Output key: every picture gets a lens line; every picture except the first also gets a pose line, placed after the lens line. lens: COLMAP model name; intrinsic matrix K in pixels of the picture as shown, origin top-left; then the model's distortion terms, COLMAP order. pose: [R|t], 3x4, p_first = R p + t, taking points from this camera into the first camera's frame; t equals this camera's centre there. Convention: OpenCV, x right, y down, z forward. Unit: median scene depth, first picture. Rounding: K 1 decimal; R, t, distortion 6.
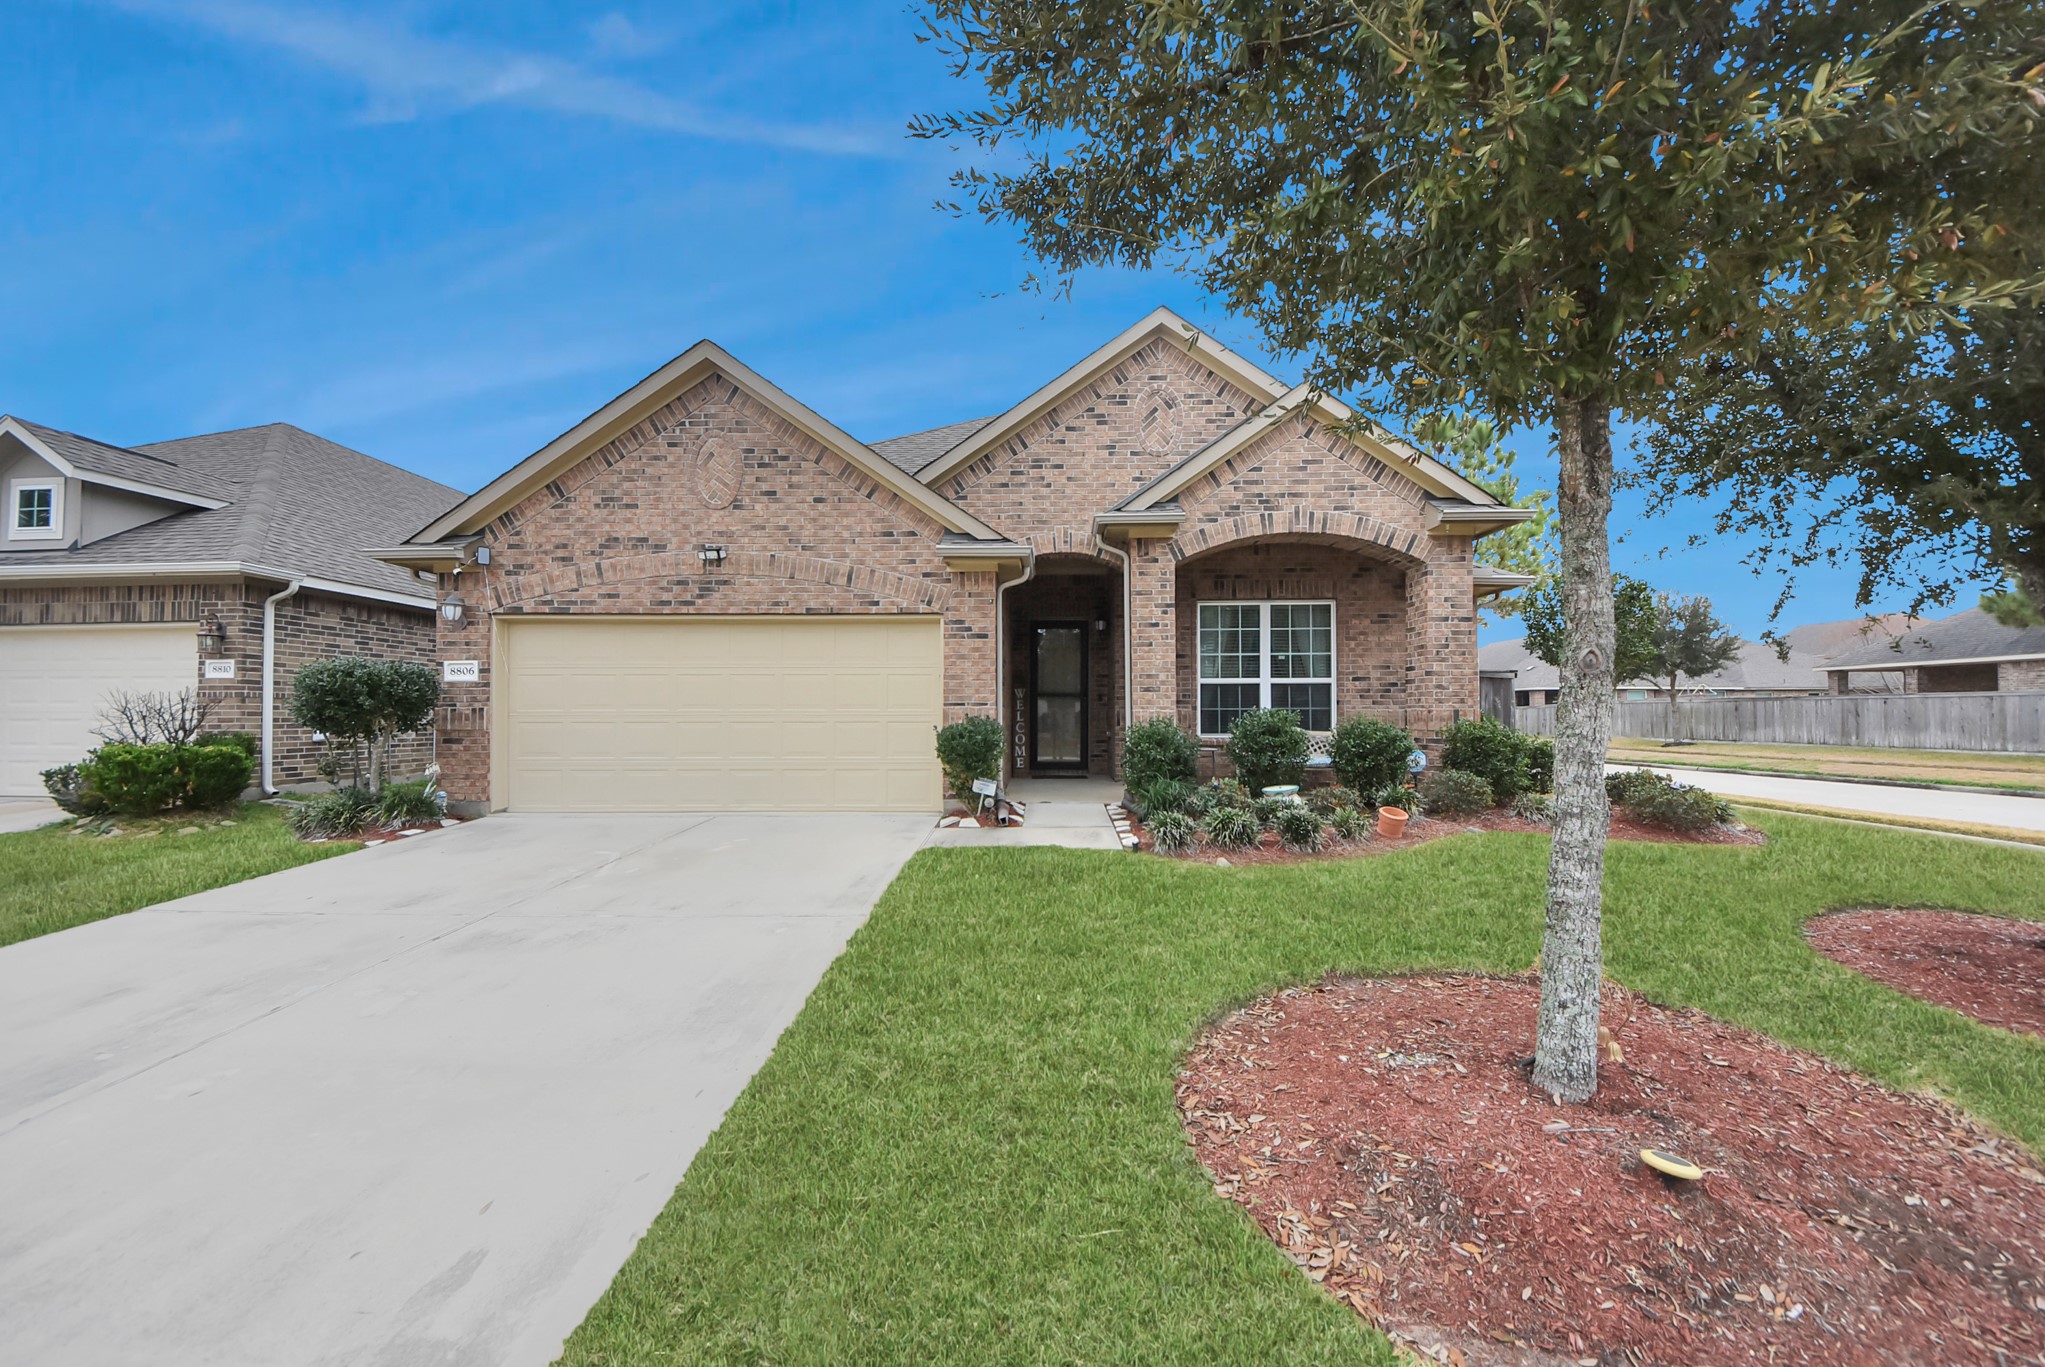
lens RADIAL K [[879.8, 0, 886.1], [0, 879.8, 699.3], [0, 0, 1]] dist [0.030690, -0.014223]
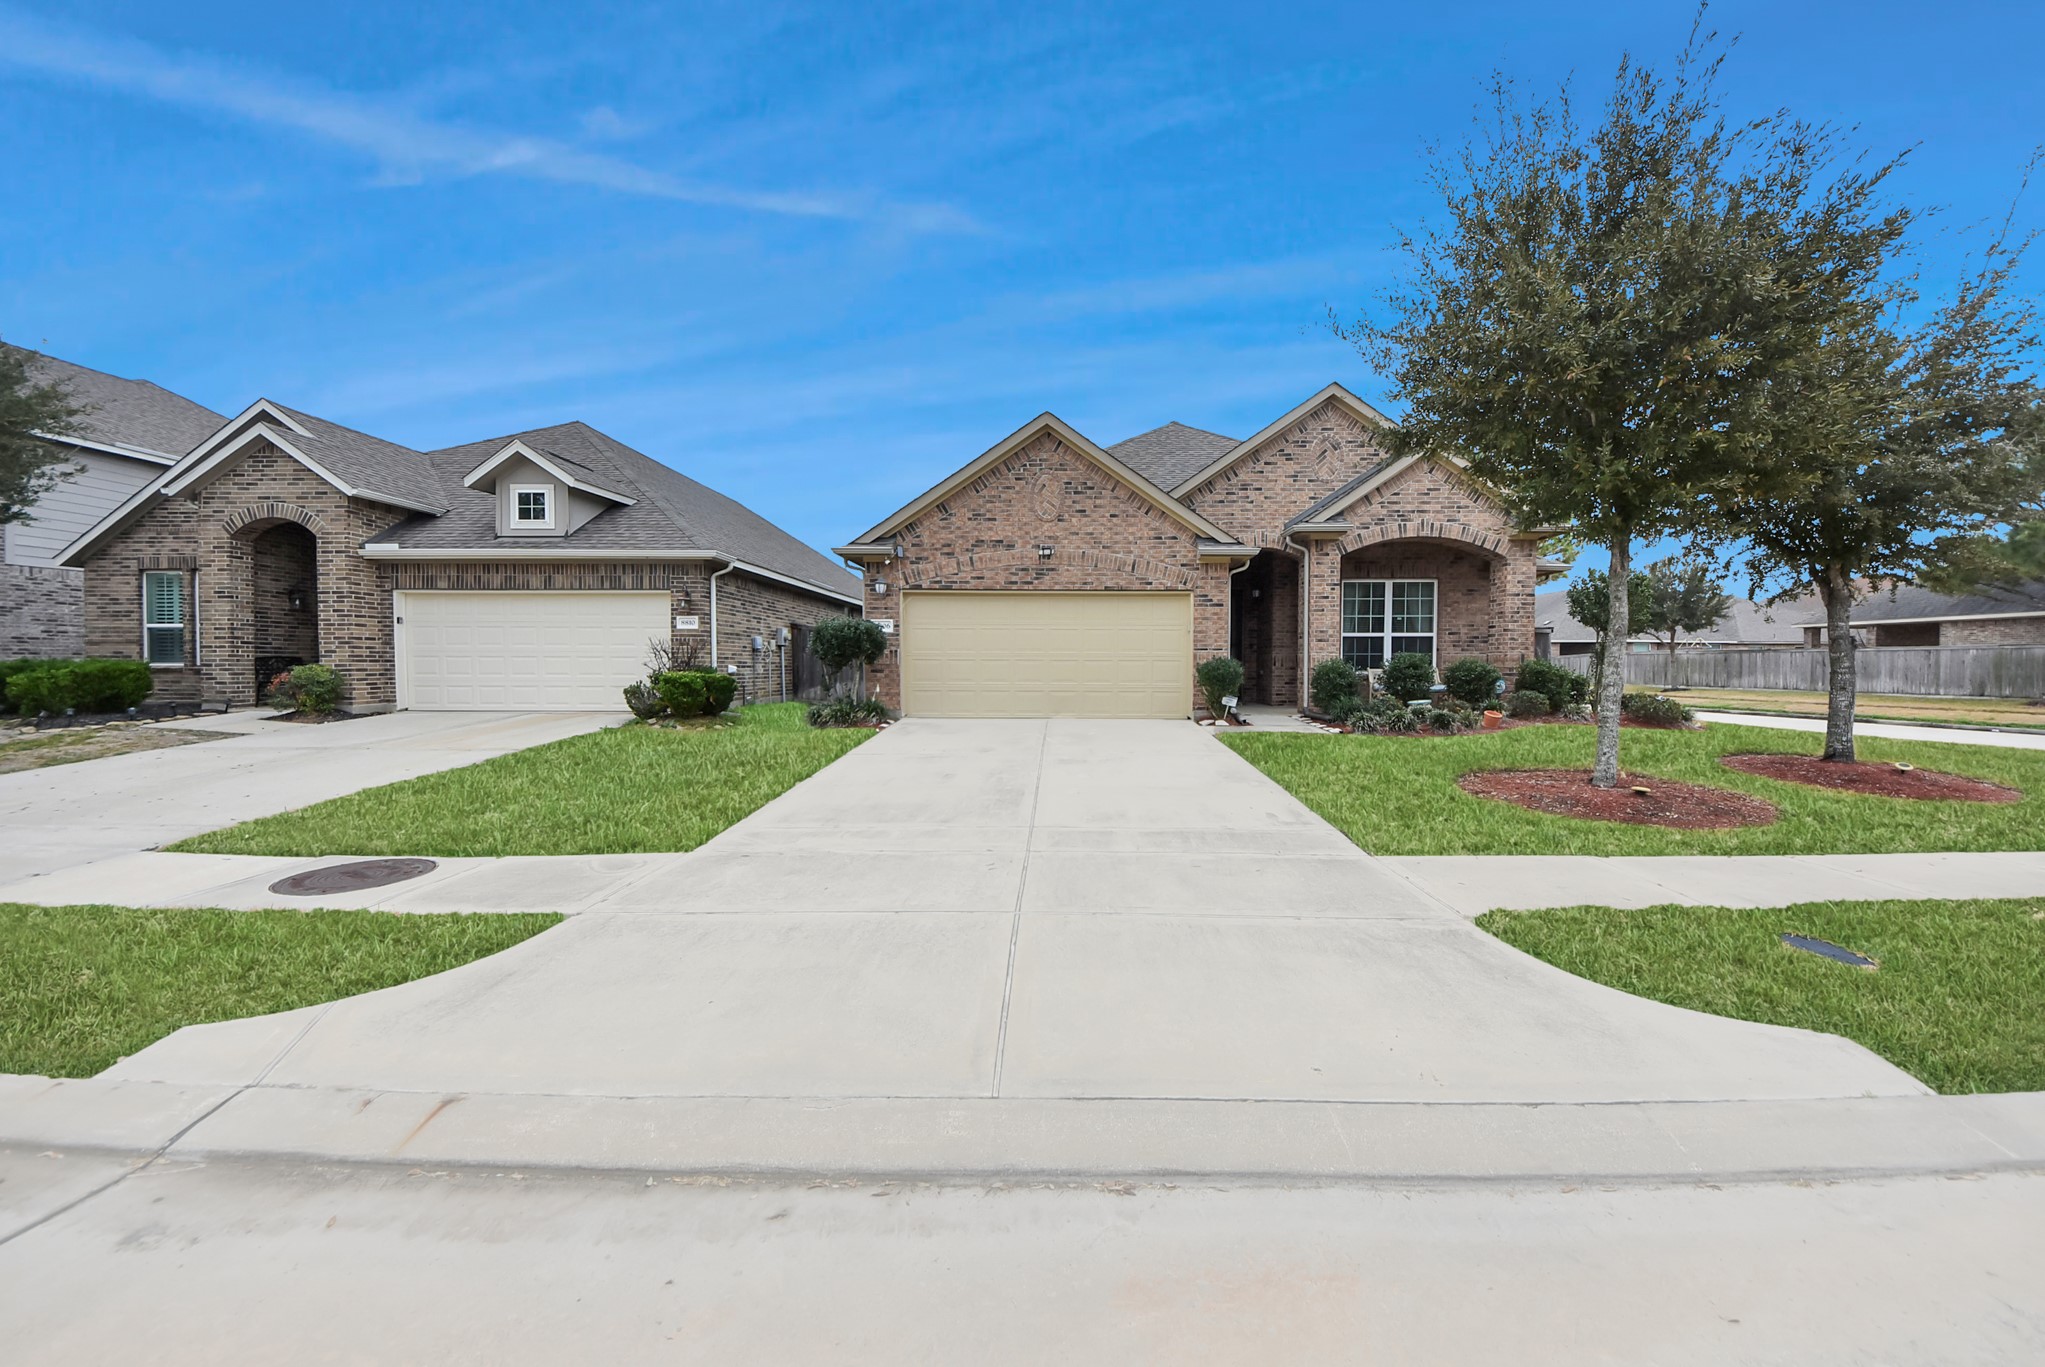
lens RADIAL K [[720.2, 0, 1028.2], [0, 720.2, 680.1], [0, 0, 1]] dist [0.022546, -0.016050]
pose [[0.999983, 0.005298, -0.002402, -0.219733], [-0.005182, 0.998937, 0.045807, 0.003256], [0.002642, -0.045794, 0.998947, -0.267021]]
